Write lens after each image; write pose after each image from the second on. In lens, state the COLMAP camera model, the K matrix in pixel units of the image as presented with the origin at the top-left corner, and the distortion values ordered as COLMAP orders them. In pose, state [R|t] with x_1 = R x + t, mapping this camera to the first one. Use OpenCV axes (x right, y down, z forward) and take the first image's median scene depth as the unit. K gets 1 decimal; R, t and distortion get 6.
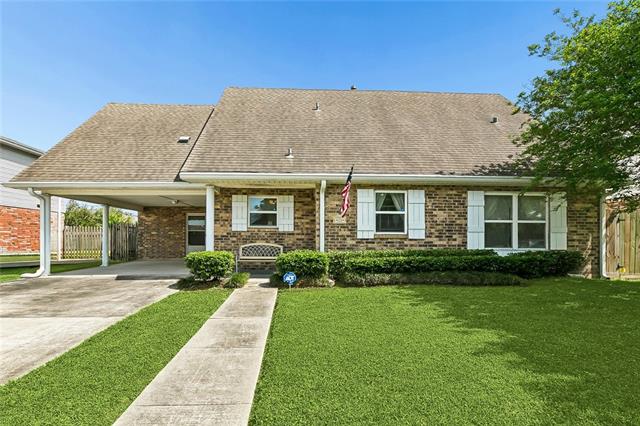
lens RADIAL K [[305.8, 0, 319.8], [0, 305.8, 233.2], [0, 0, 1]] dist [0.000350, -0.000150]
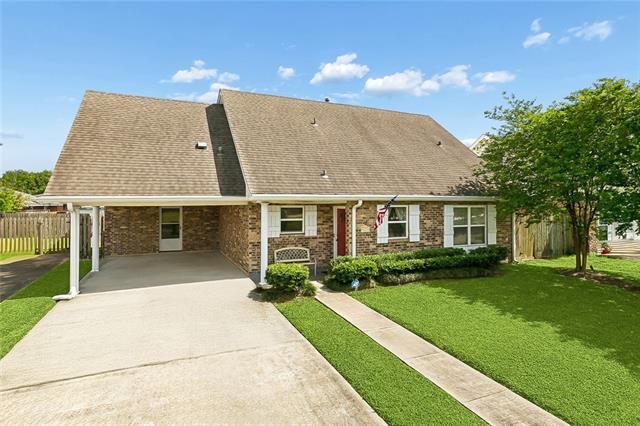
lens RADIAL K [[293.7, 0, 319.7], [0, 293.7, 198.9], [0, 0, 1]] dist [0.002149, 0.000441]
pose [[0.950207, 0.012116, 0.311383, -0.473126], [-0.006096, 0.999775, -0.020301, -0.138233], [-0.311559, 0.017392, 0.950068, -0.089041]]
